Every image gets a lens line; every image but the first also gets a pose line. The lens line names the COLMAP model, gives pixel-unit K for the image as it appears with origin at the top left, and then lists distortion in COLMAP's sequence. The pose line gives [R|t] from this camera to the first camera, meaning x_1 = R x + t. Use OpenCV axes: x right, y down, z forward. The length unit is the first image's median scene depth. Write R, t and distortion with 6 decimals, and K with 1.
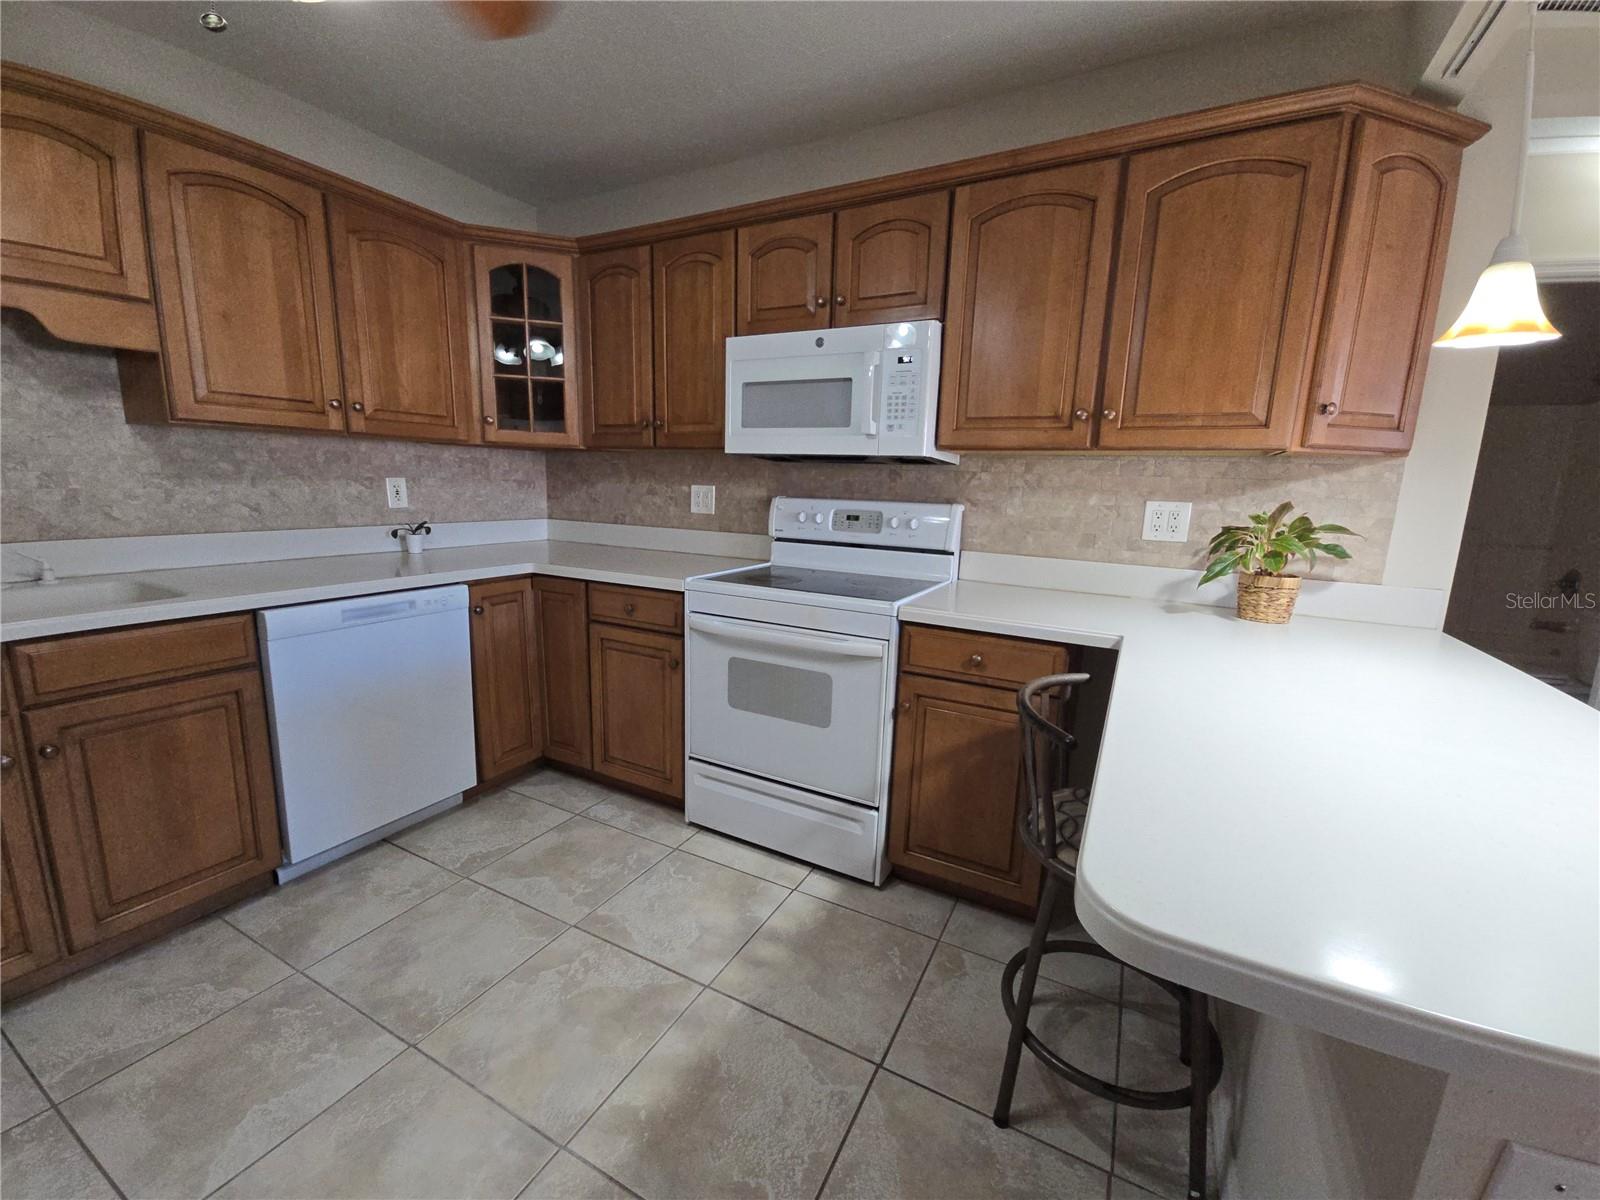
lens RADIAL K [[651.2, 0, 796.9], [0, 651.2, 604.0], [0, 0, 1]] dist [0.001356, -0.004885]
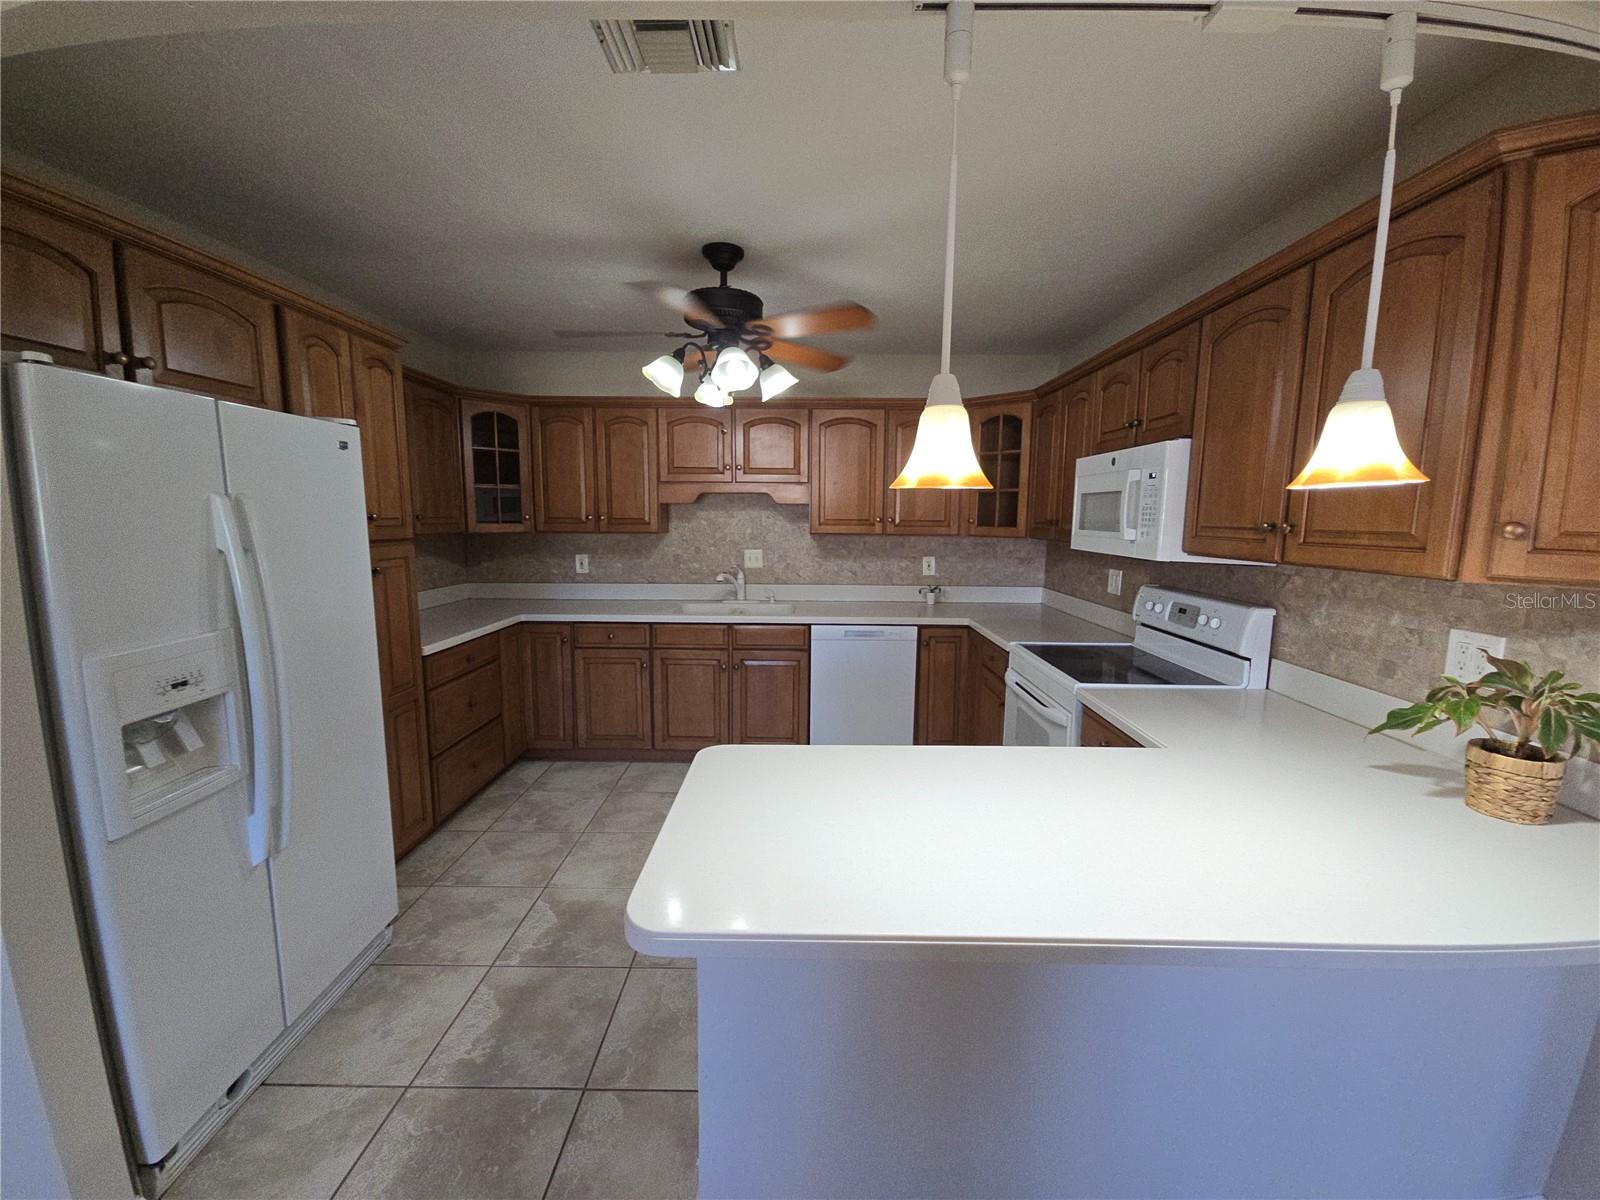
lens RADIAL K [[651.2, 0, 796.9], [0, 651.2, 604.0], [0, 0, 1]] dist [0.001356, -0.004885]
pose [[0.458080, 0.094484, -0.883875, 0.783921], [-0.158683, 0.987055, 0.023274, -0.075857], [0.874633, 0.129595, 0.467143, -0.024908]]
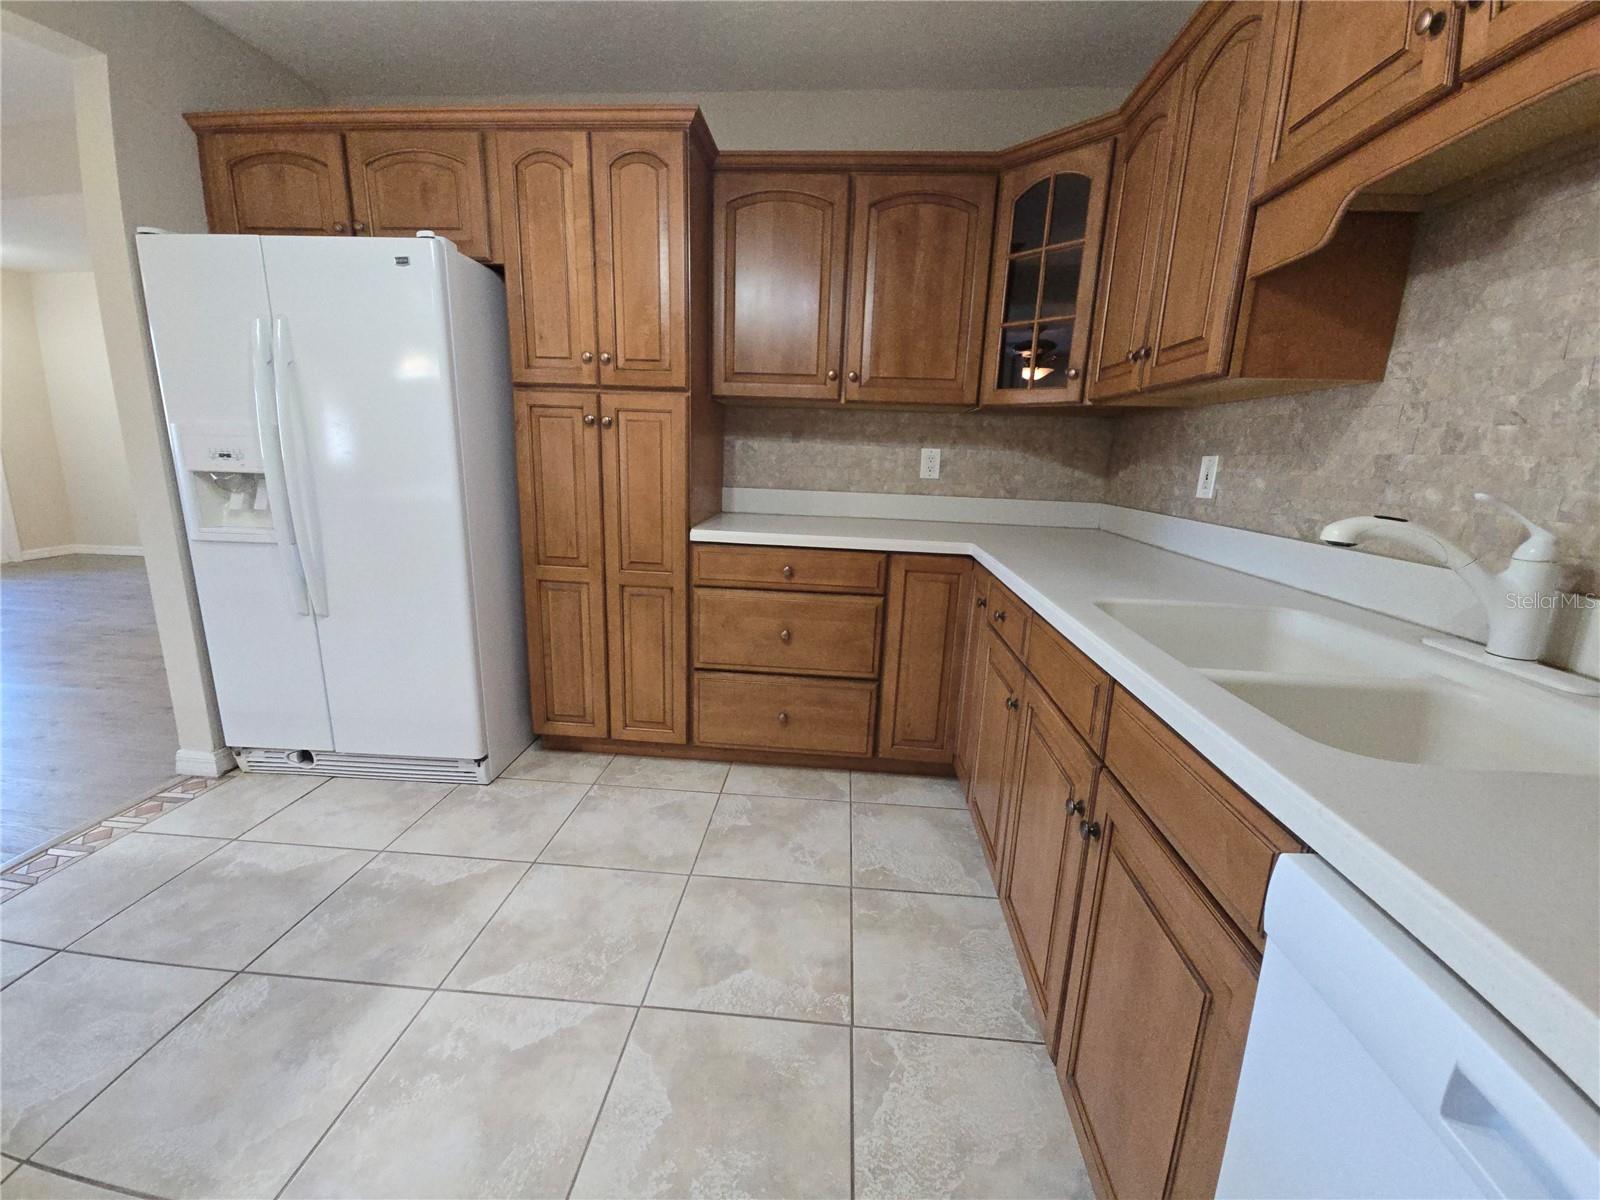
lens RADIAL K [[651.2, 0, 796.9], [0, 651.2, 604.0], [0, 0, 1]] dist [0.001356, -0.004885]
pose [[-0.914248, 0.031938, -0.403894, -0.358636], [-0.133735, 0.917225, 0.375251, -0.143392], [0.382447, 0.397087, -0.834300, 0.869031]]
